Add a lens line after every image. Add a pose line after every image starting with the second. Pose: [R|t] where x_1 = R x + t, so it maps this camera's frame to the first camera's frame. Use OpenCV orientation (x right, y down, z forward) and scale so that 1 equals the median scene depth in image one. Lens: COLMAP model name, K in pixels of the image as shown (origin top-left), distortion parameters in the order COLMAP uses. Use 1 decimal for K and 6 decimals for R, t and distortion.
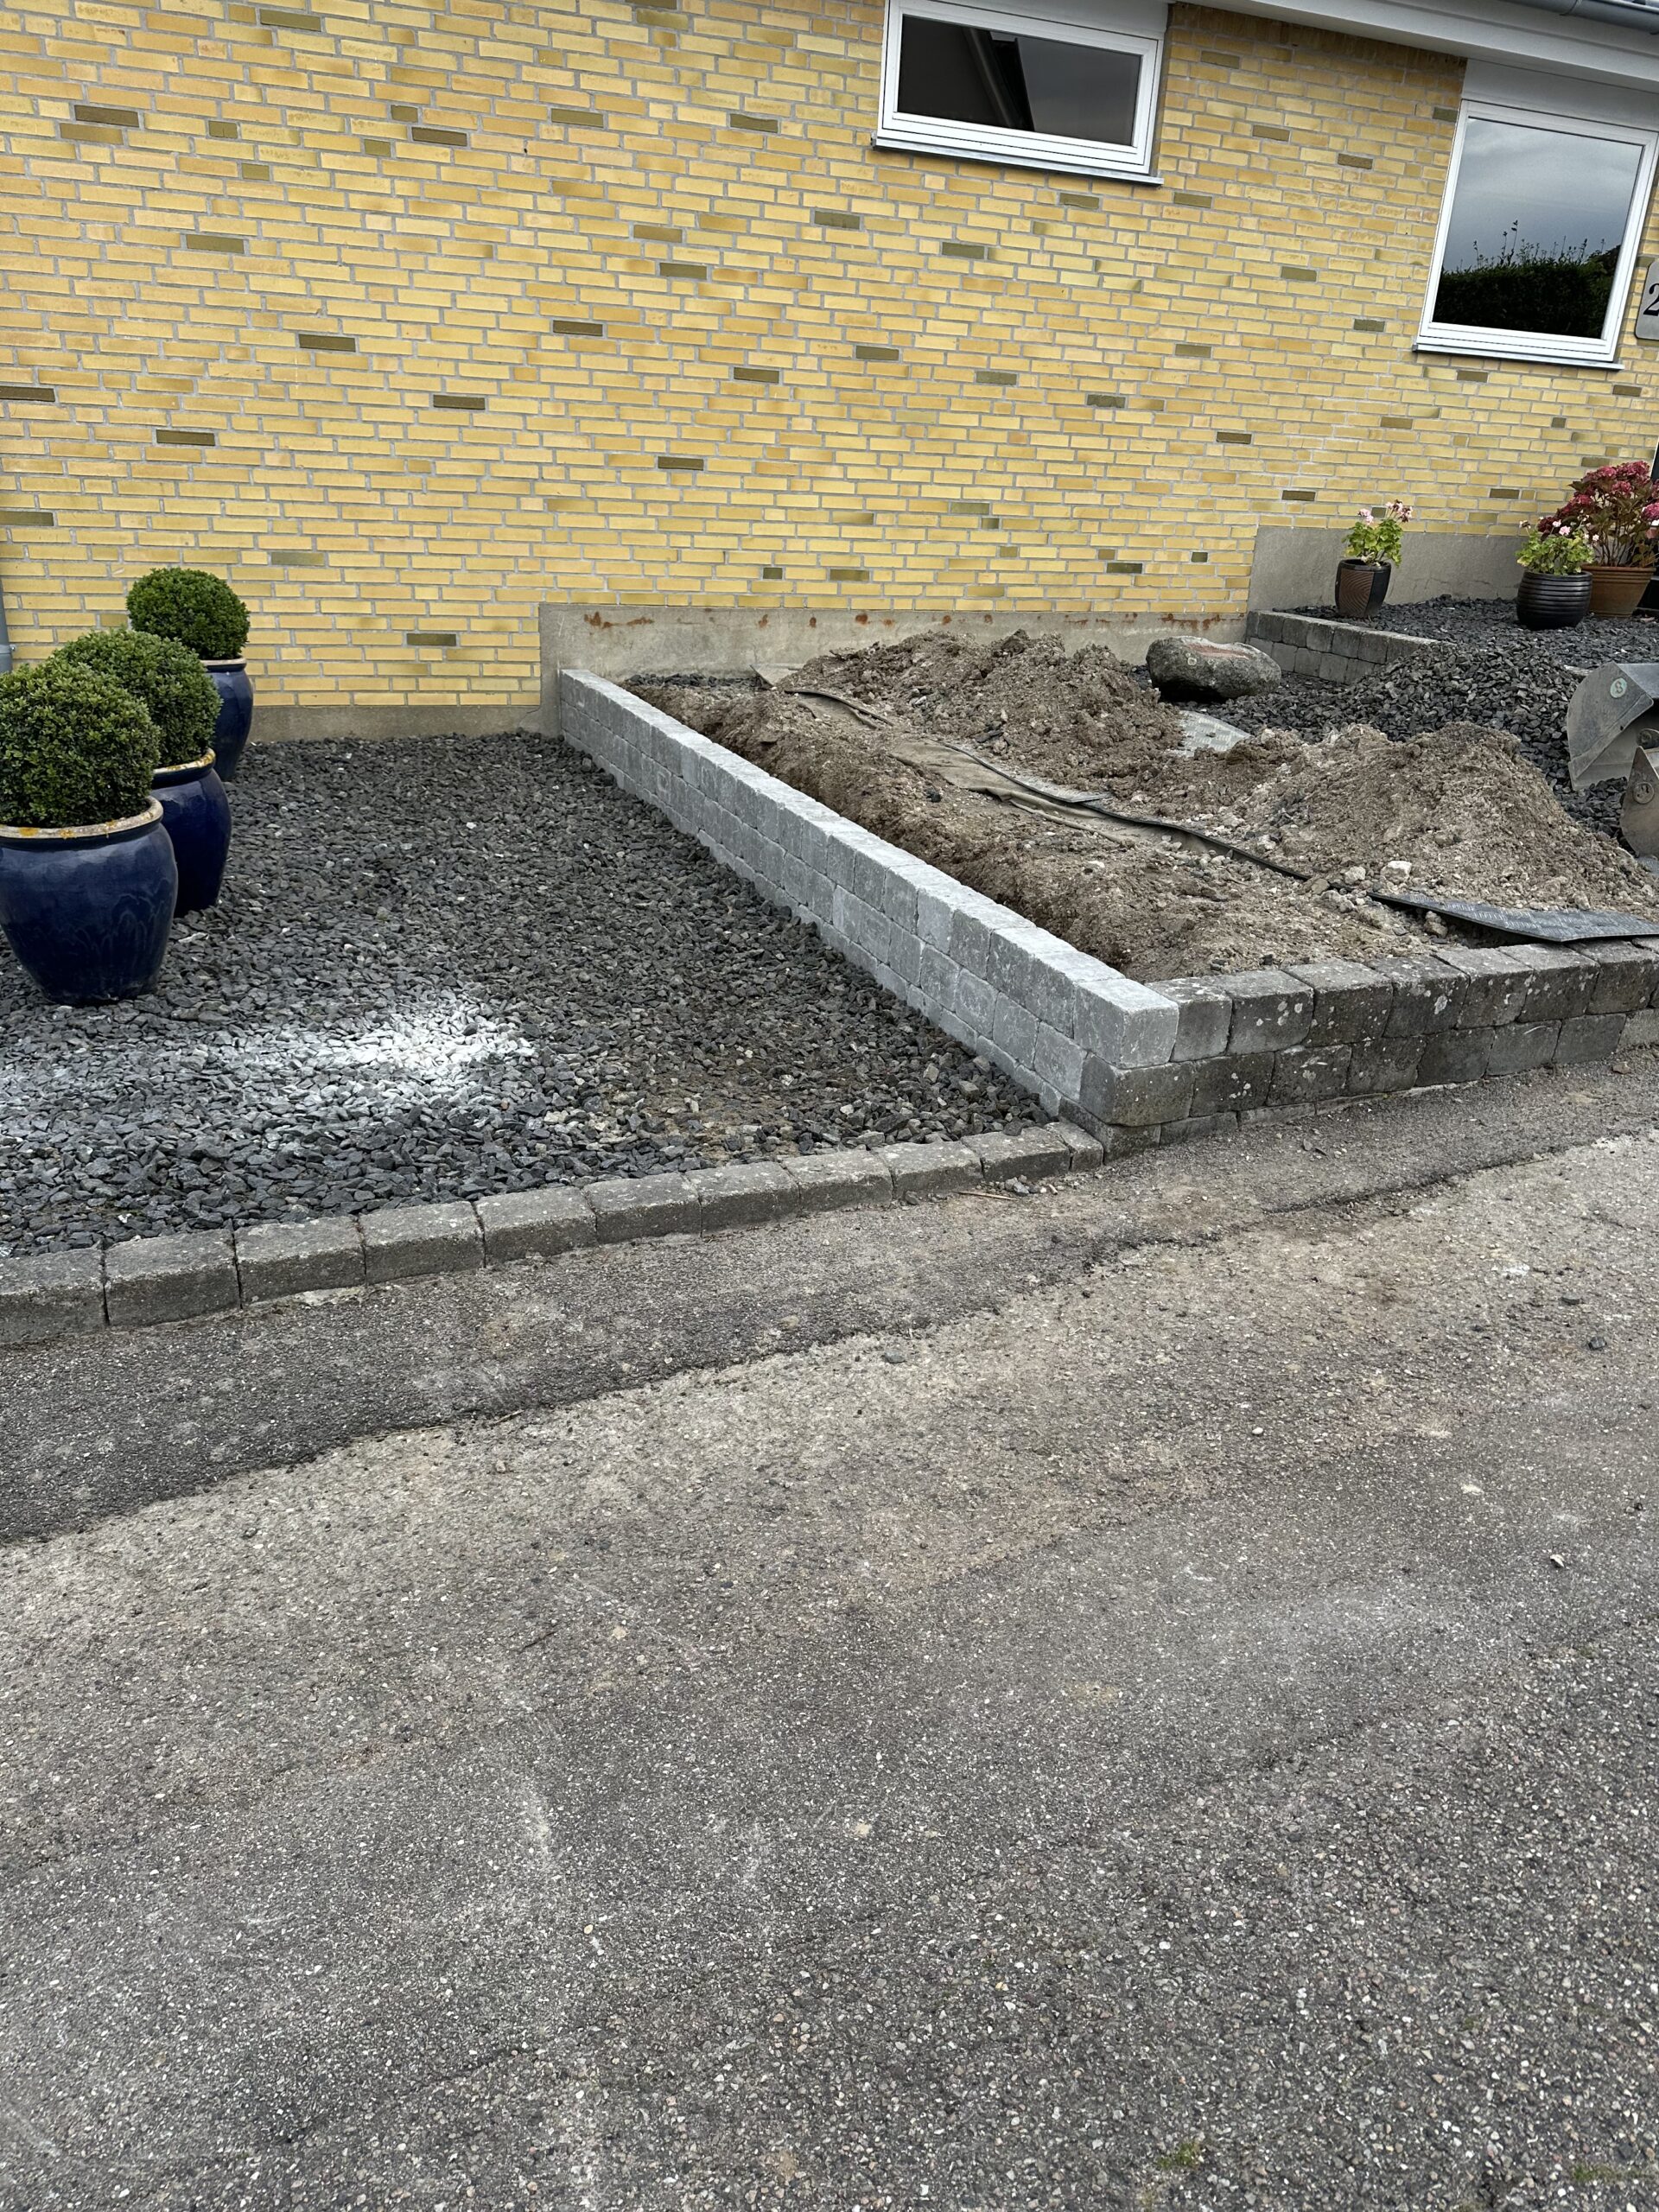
lens RADIAL K [[1512.7, 0, 636.3], [0, 1512.7, 1146.1], [0, 0, 1]] dist [0.051885, -0.034095]
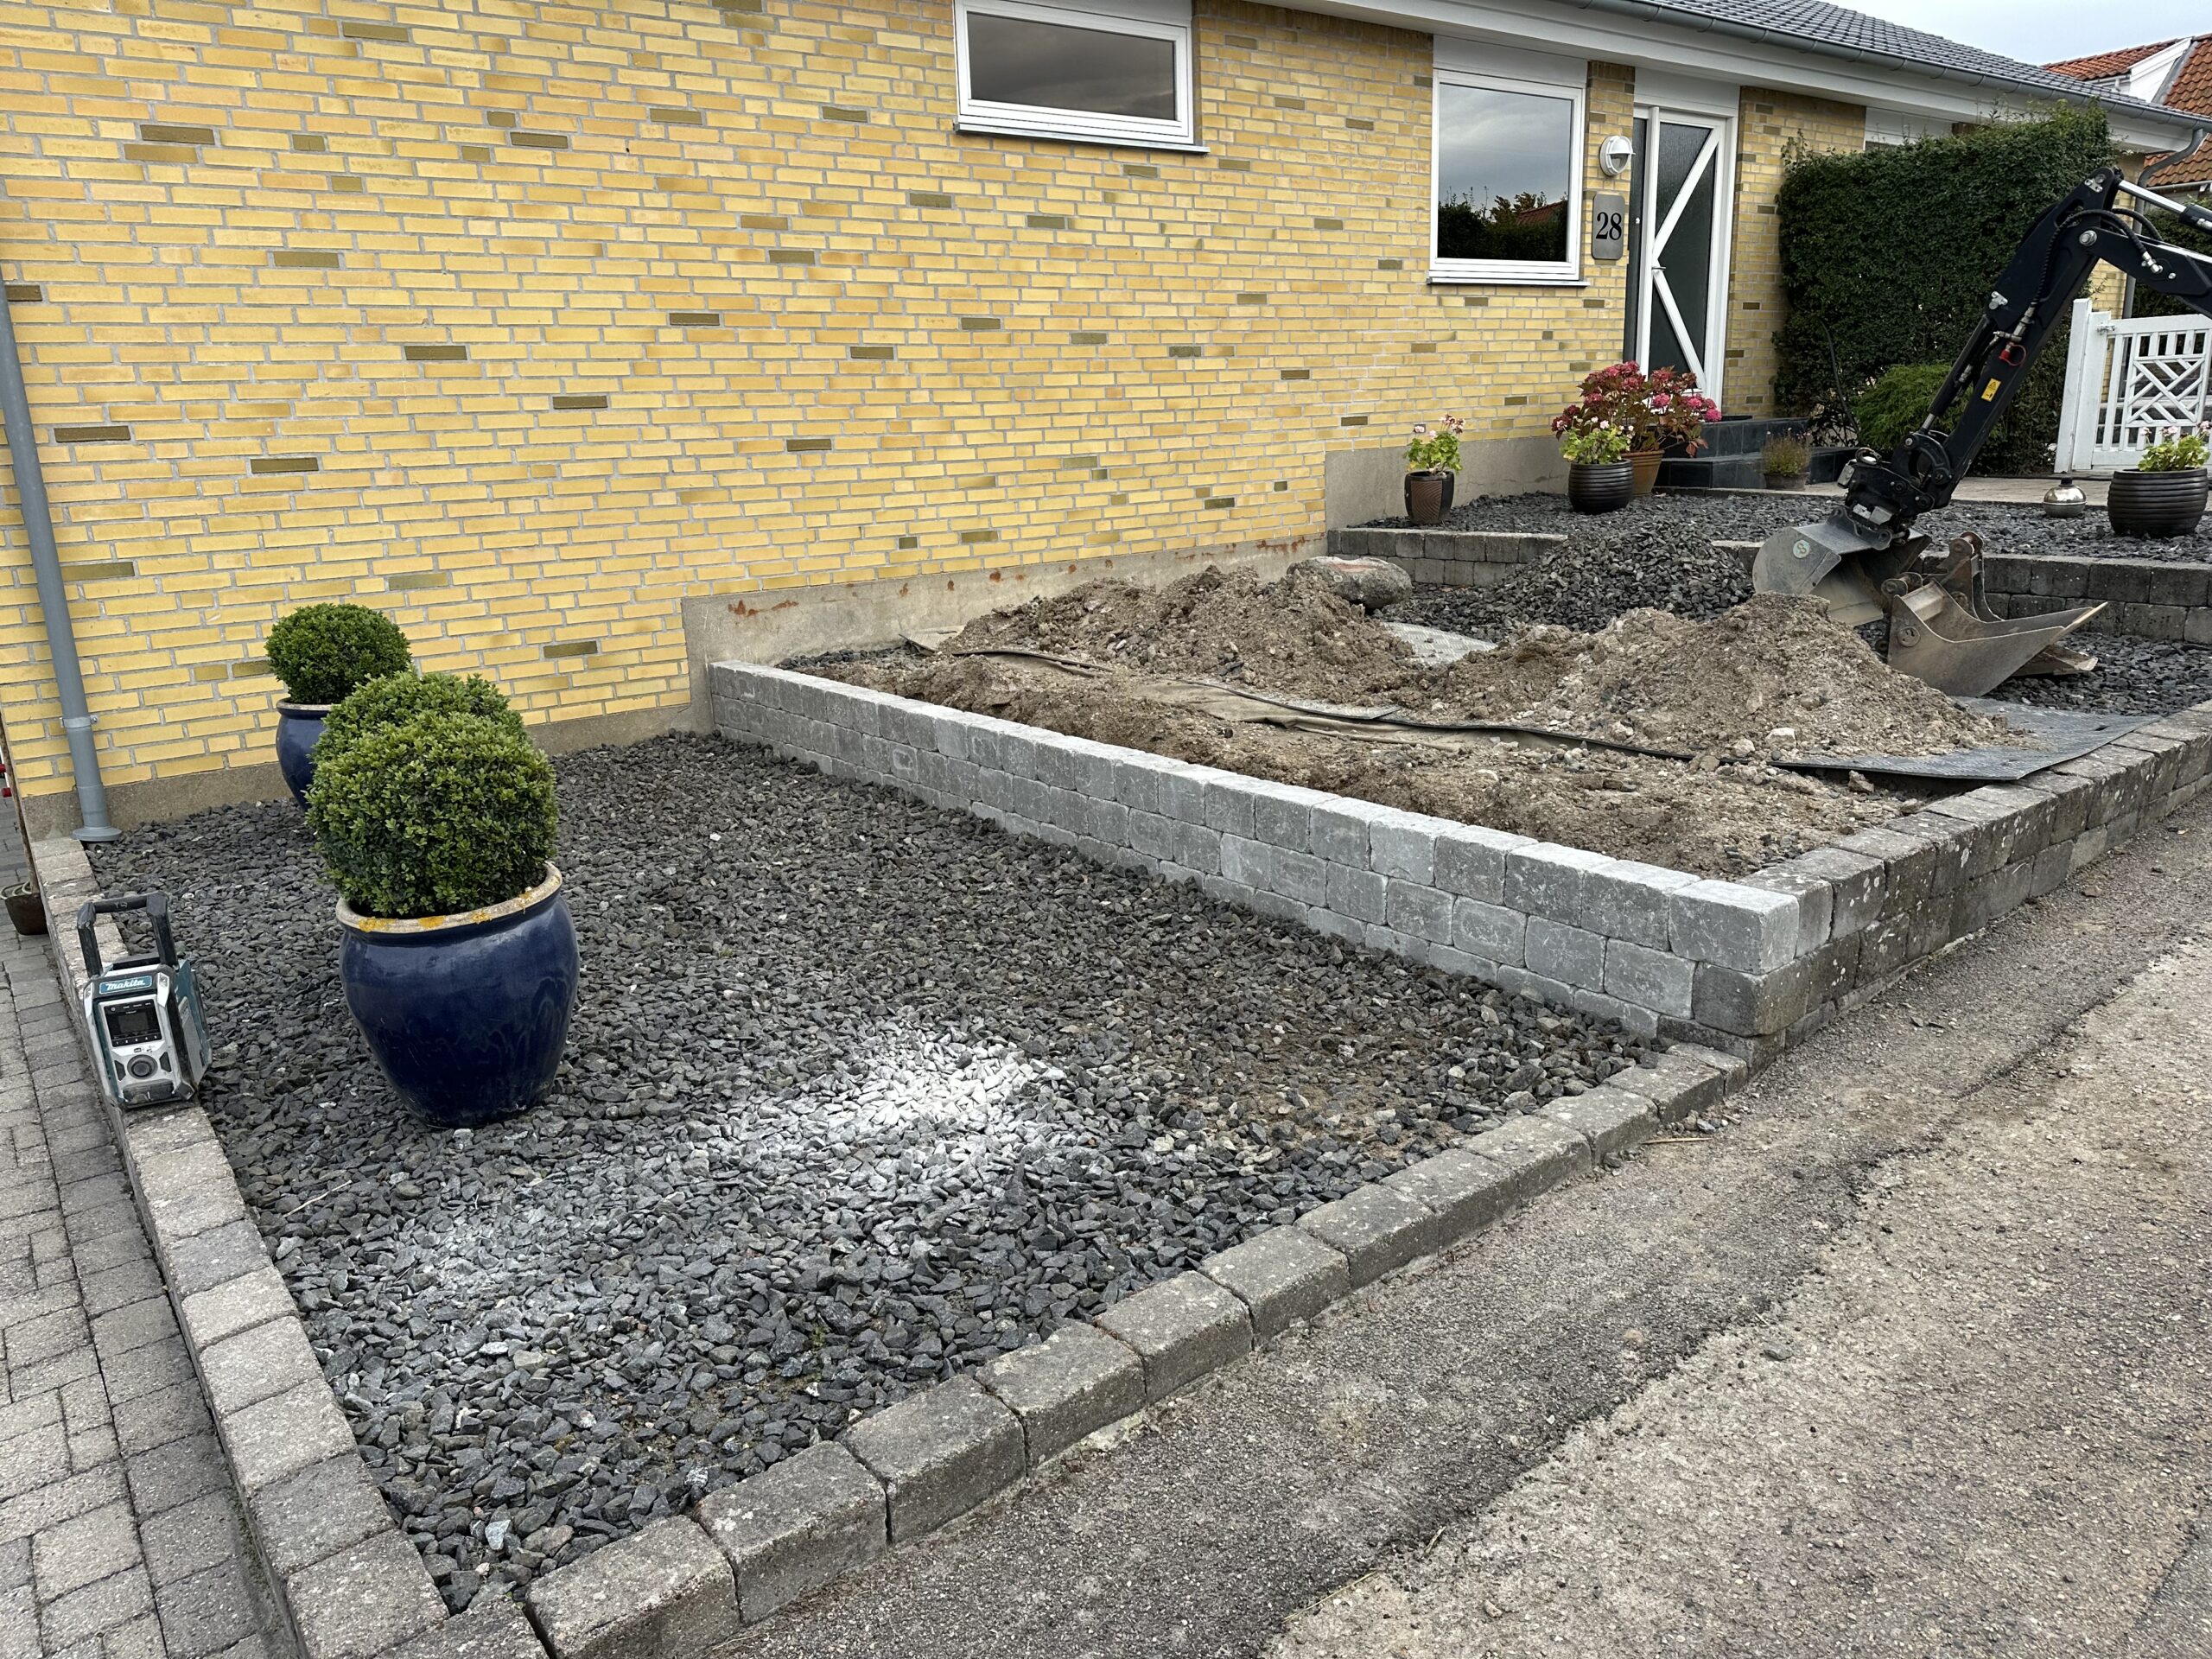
lens RADIAL K [[1561.7, 0, 901.8], [0, 1561.7, 870.8], [0, 0, 1]] dist [0.125449, -0.153920]
pose [[0.959185, -0.157586, 0.234798, -0.217051], [0.192953, 0.971729, -0.136061, -0.044190], [-0.206719, 0.175813, 0.962475, 0.089311]]
